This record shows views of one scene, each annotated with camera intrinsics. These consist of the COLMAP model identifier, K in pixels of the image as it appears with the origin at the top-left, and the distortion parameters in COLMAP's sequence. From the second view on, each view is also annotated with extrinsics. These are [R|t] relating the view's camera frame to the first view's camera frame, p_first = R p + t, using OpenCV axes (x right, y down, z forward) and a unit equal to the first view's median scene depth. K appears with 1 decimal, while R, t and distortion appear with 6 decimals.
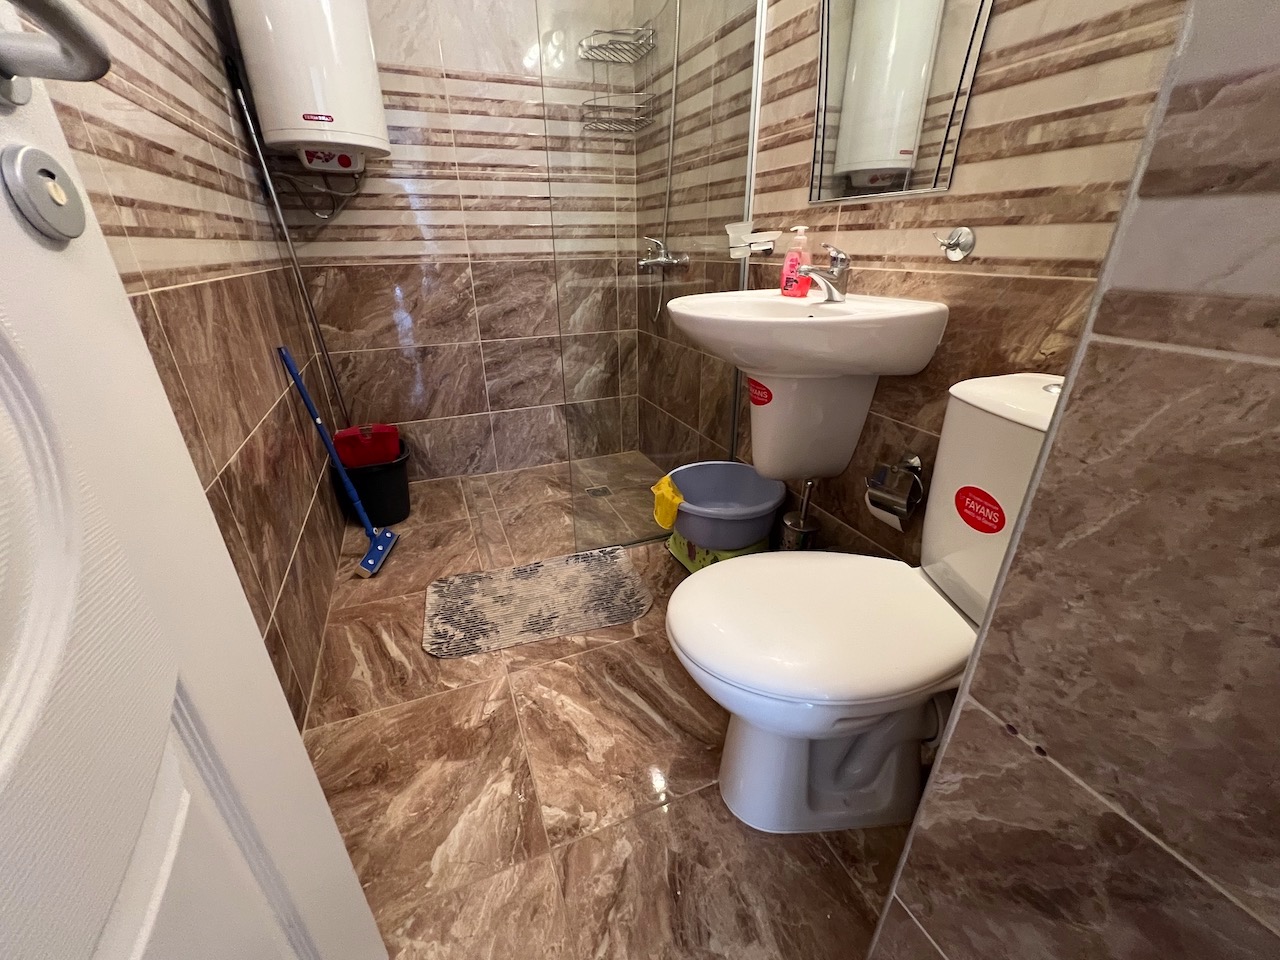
lens RADIAL K [[518.7, 0, 640.0], [0, 518.7, 480.0], [0, 0, 1]] dist [-0.002492, 0.000518]
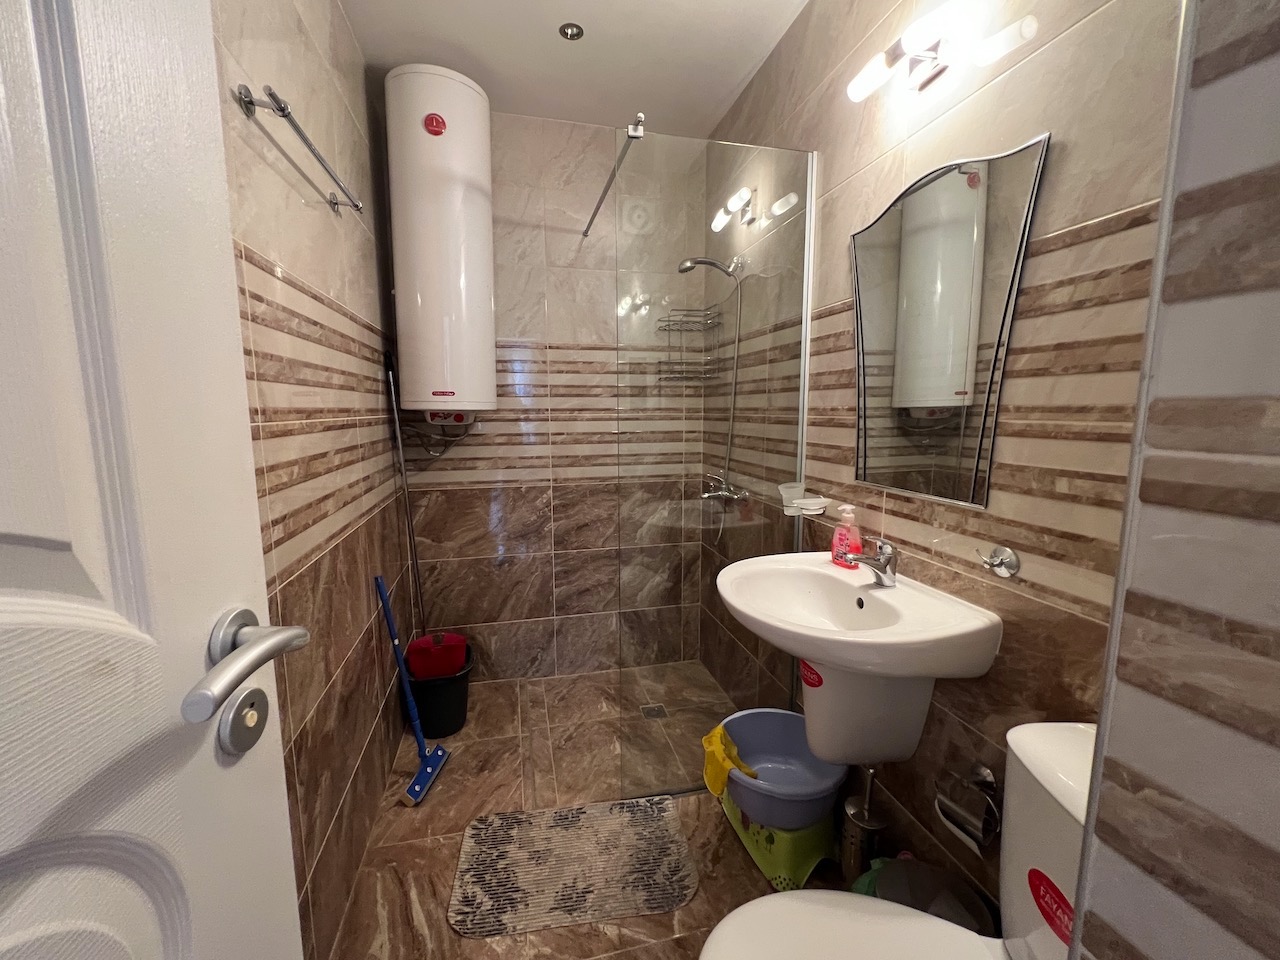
lens RADIAL K [[518.7, 0, 640.0], [0, 518.7, 480.0], [0, 0, 1]] dist [-0.002492, 0.000518]
pose [[0.988826, 0.027887, -0.146440, 0.034598], [-0.068798, 0.956844, -0.282340, -0.166051], [0.132247, 0.289260, 0.948072, -0.060667]]
